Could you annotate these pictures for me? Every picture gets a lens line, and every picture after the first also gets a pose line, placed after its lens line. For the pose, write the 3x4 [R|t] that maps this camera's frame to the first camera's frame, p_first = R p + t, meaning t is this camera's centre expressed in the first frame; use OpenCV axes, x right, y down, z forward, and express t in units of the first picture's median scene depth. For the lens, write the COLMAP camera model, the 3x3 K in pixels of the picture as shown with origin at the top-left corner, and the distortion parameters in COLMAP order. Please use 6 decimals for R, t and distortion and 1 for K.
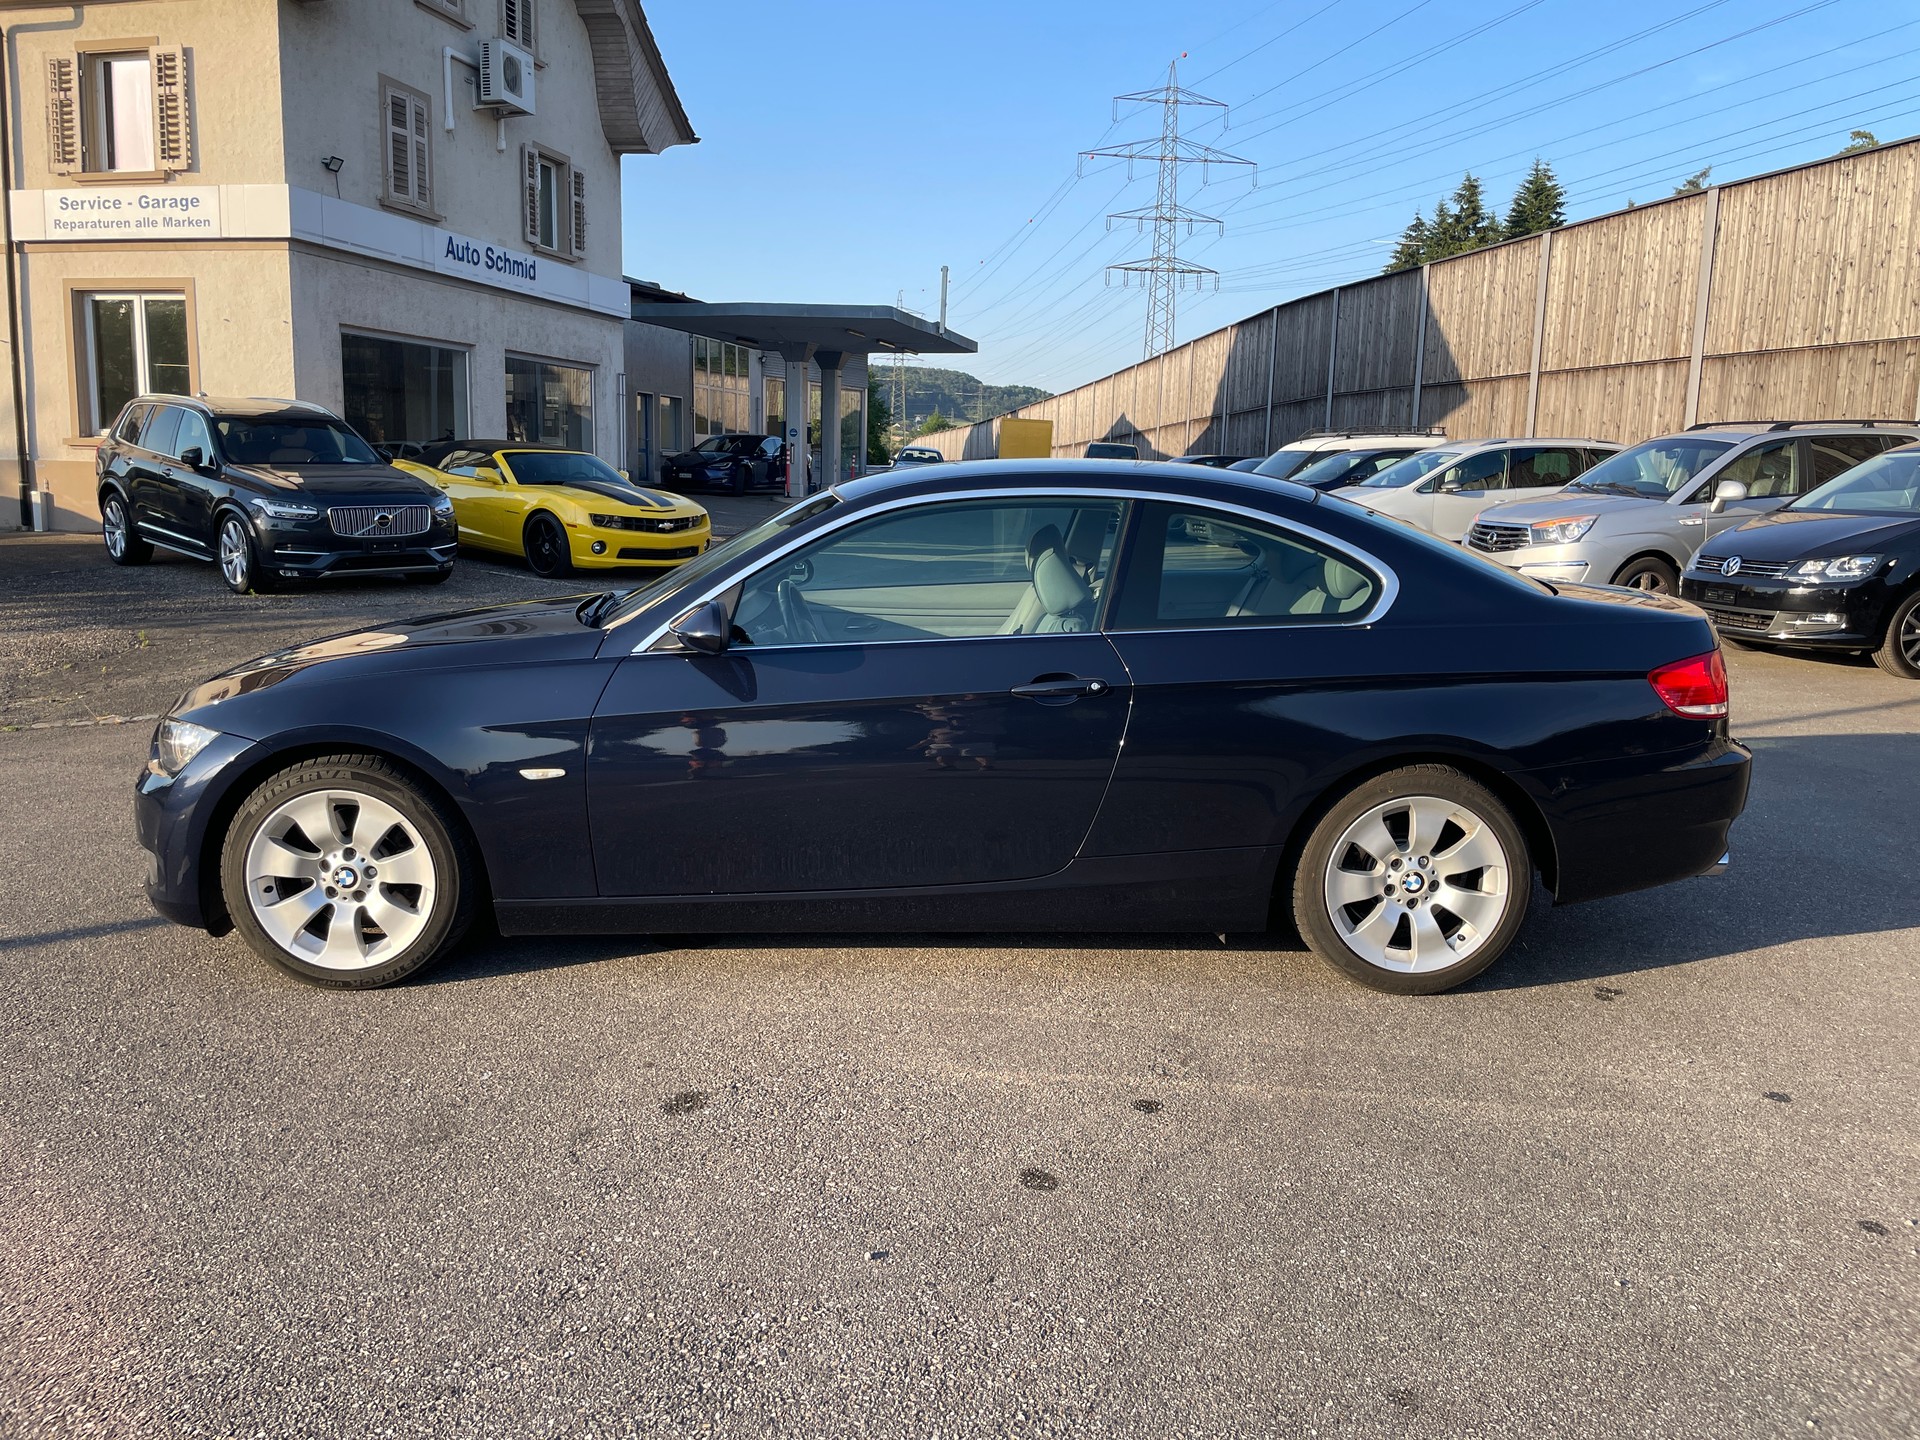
lens RADIAL K [[1455.1, 0, 960.9], [0, 1455.1, 697.1], [0, 0, 1]] dist [0.094727, -0.132565]
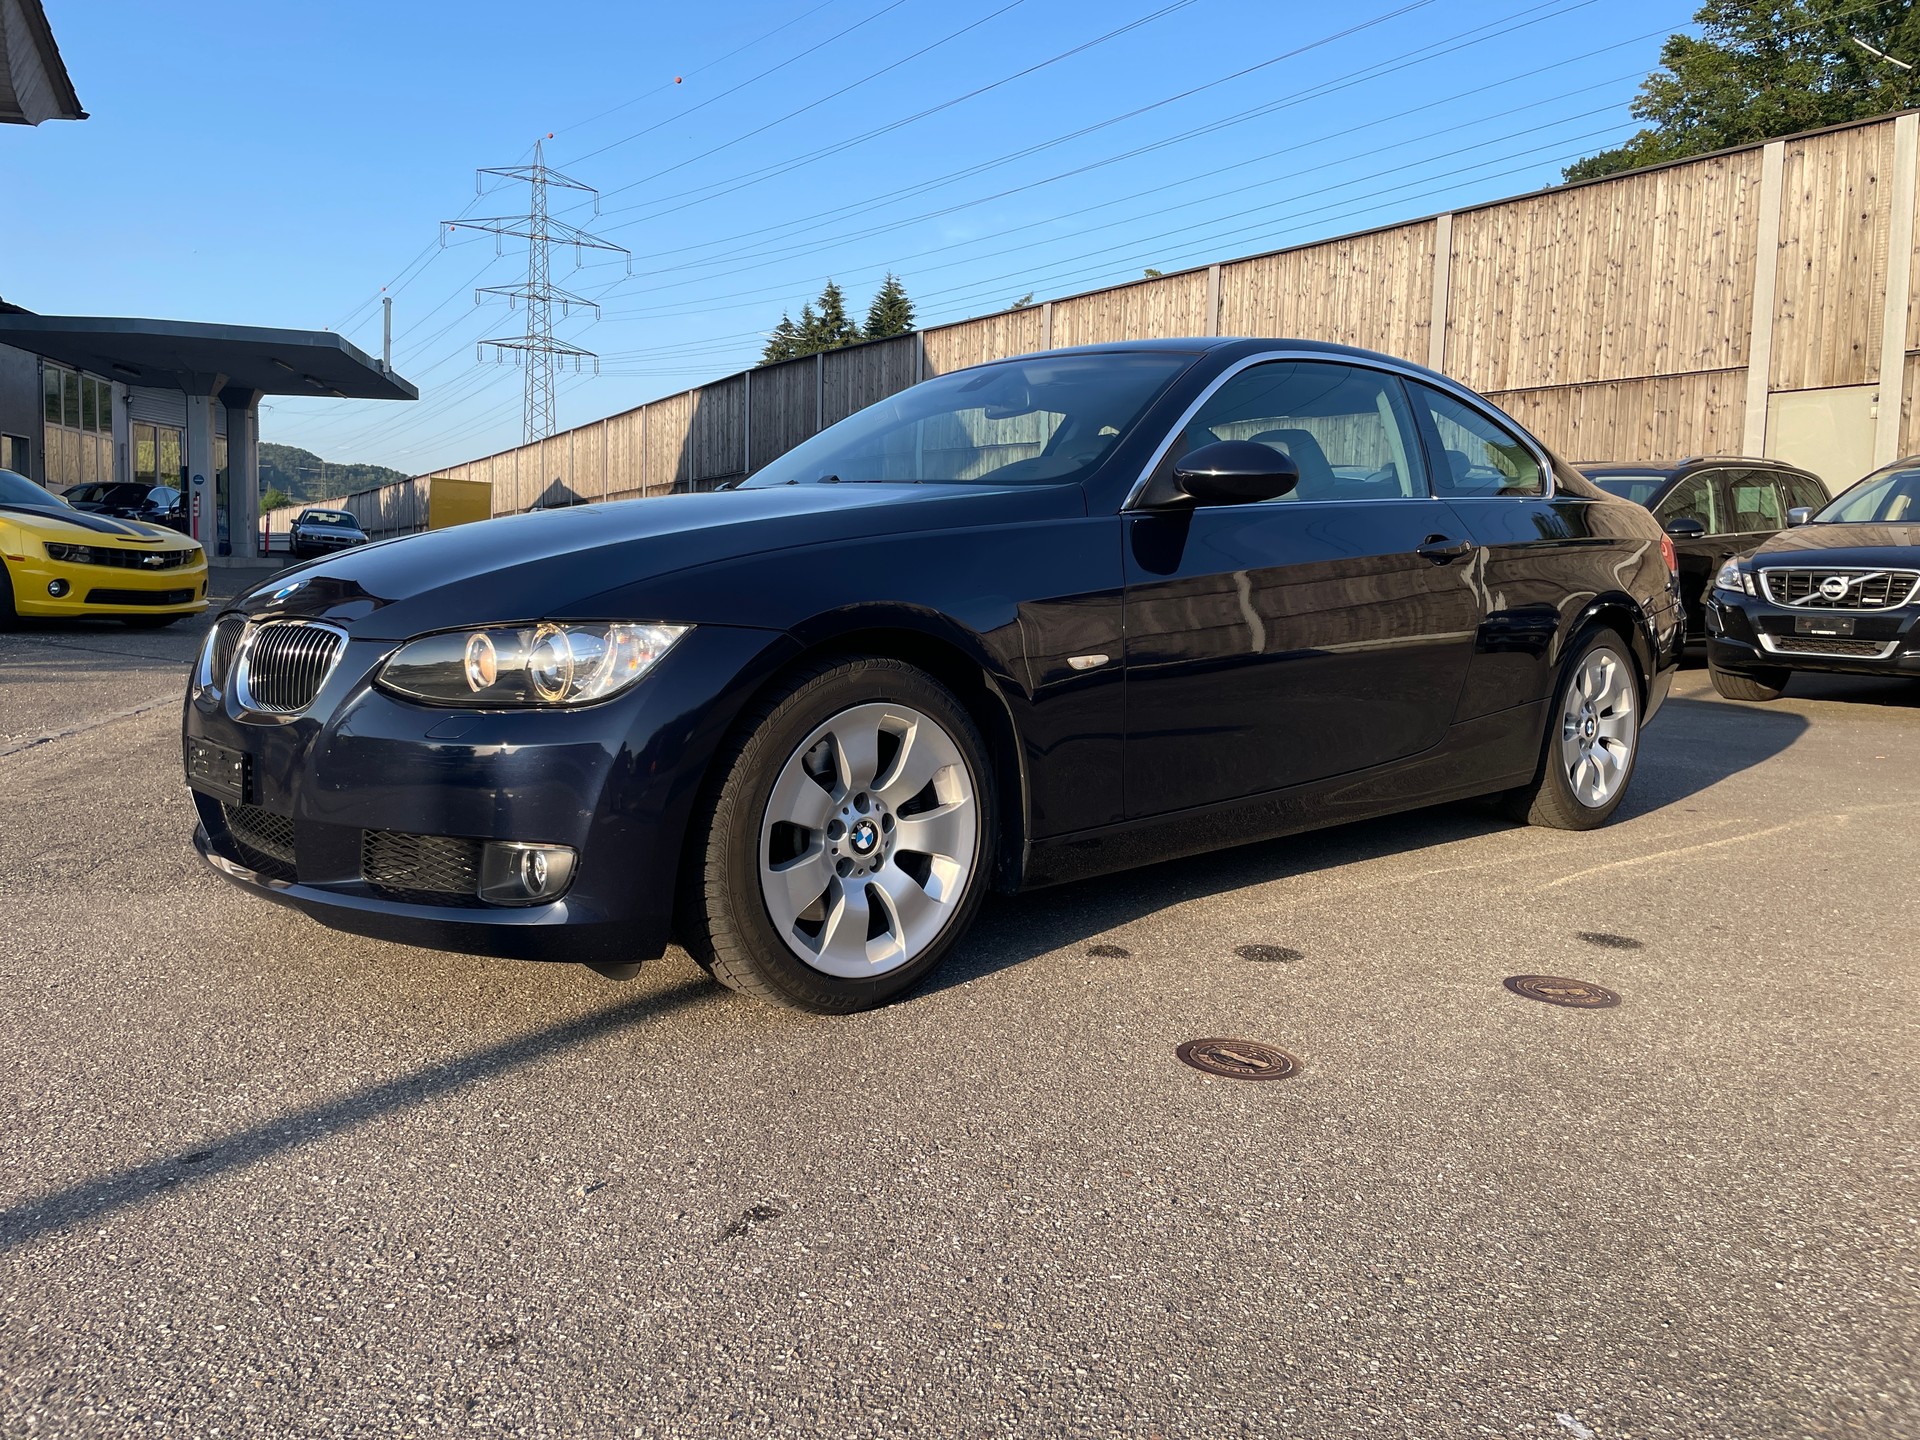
lens RADIAL K [[1458.6, 0, 965.5], [0, 1458.6, 705.8], [0, 0, 1]] dist [0.088500, -0.124946]
pose [[0.914017, -0.036463, 0.404033, -0.099365], [0.057628, 0.997523, -0.040345, 0.009622], [-0.401561, 0.060159, 0.913854, 0.104927]]
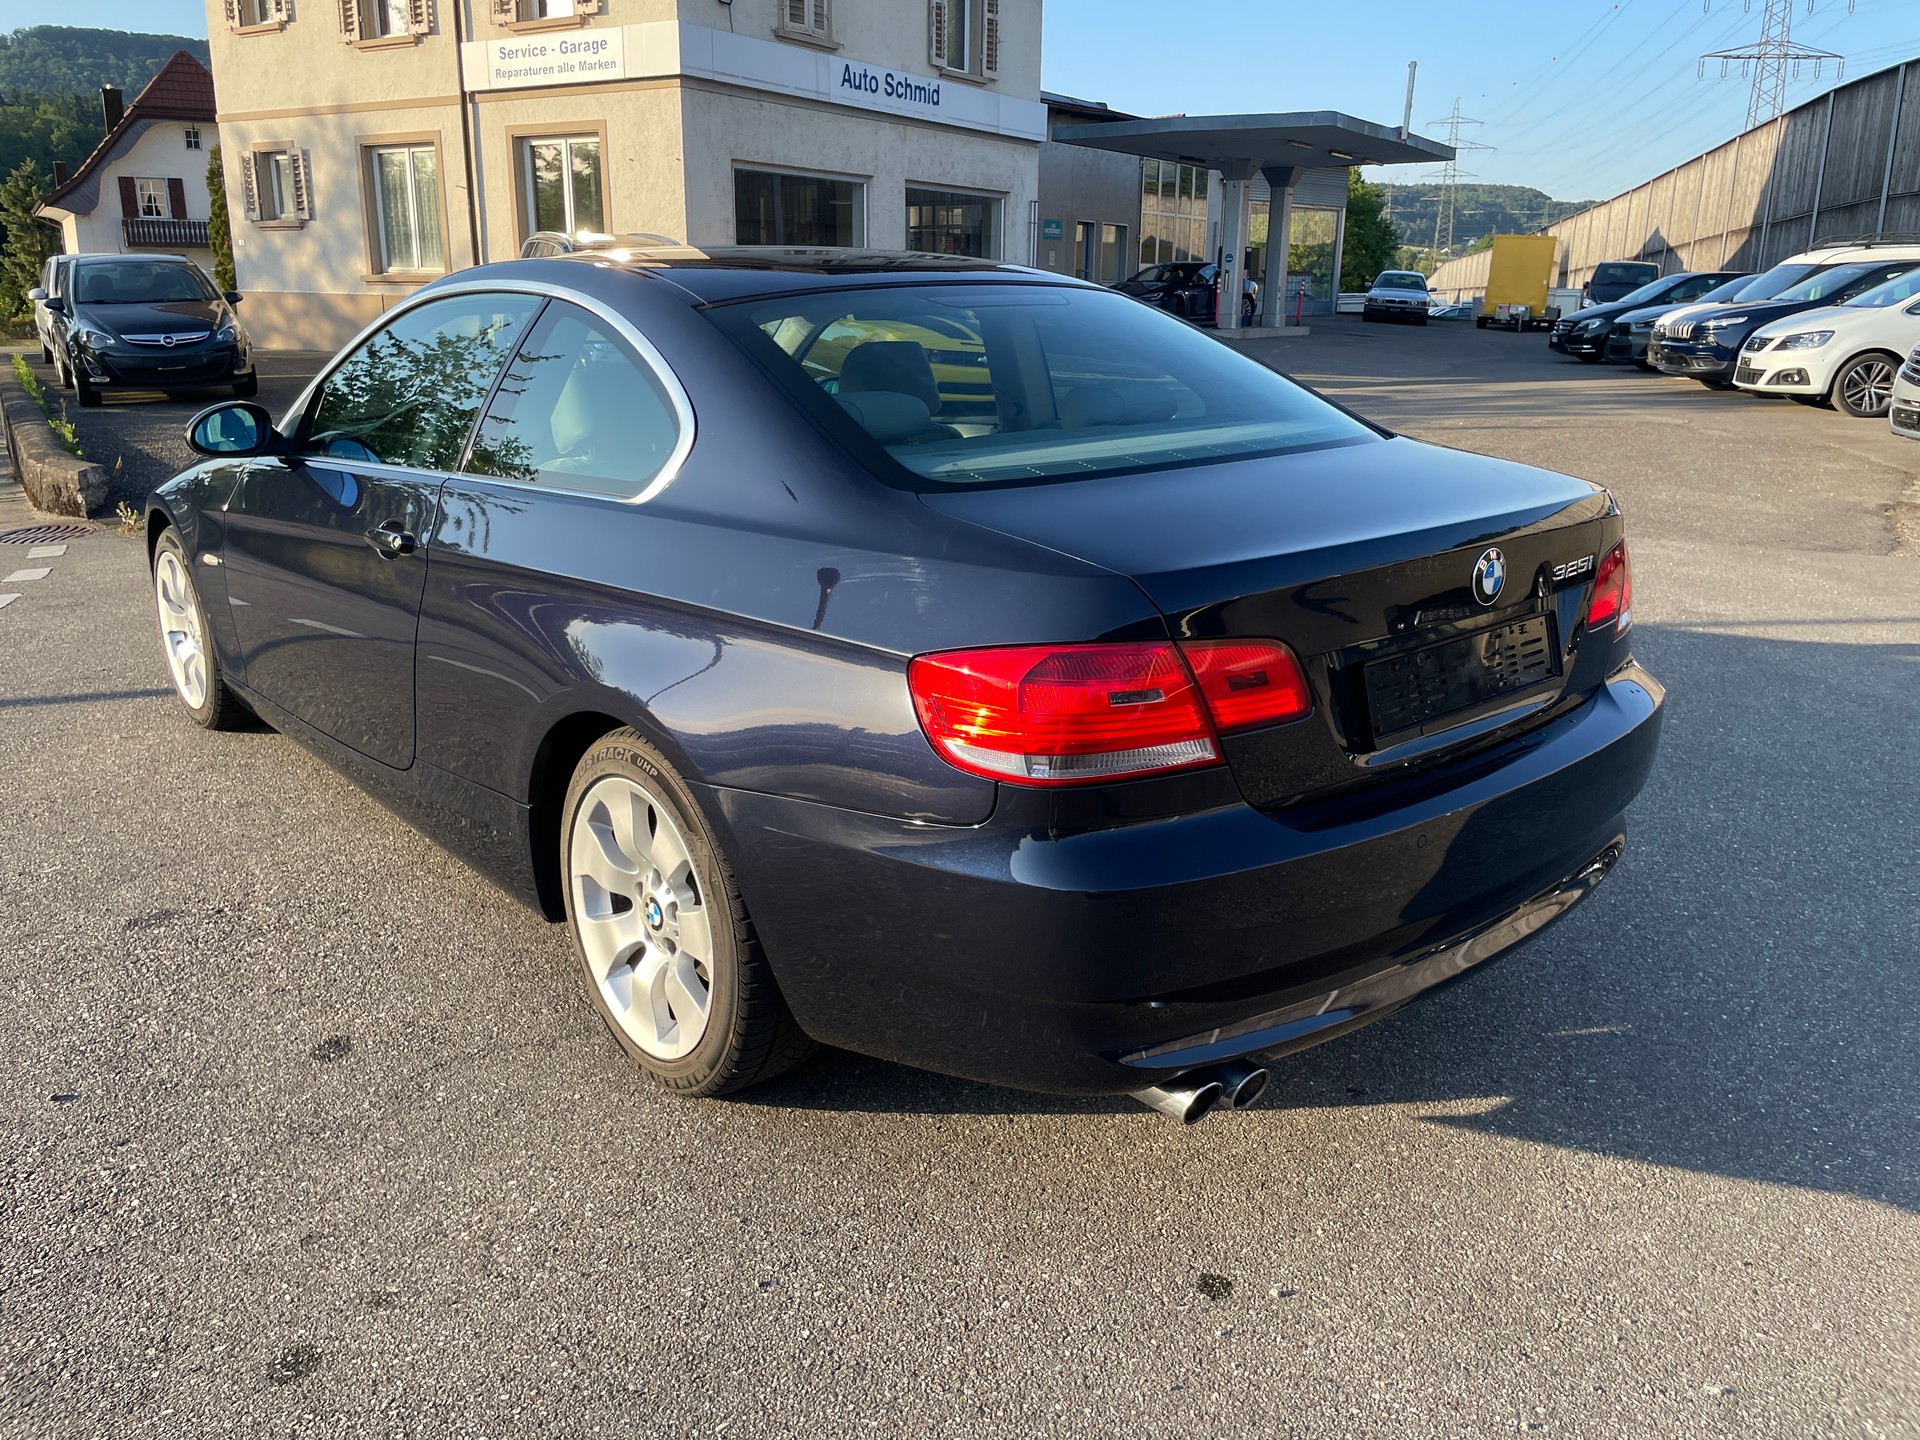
lens RADIAL K [[1452.2, 0, 956.2], [0, 1452.2, 709.3], [0, 0, 1]] dist [0.094050, -0.131713]
pose [[0.939782, 0.080418, -0.332180, 0.093976], [-0.041735, 0.991653, 0.121998, -0.000858], [0.339218, -0.100788, 0.935293, 0.040716]]
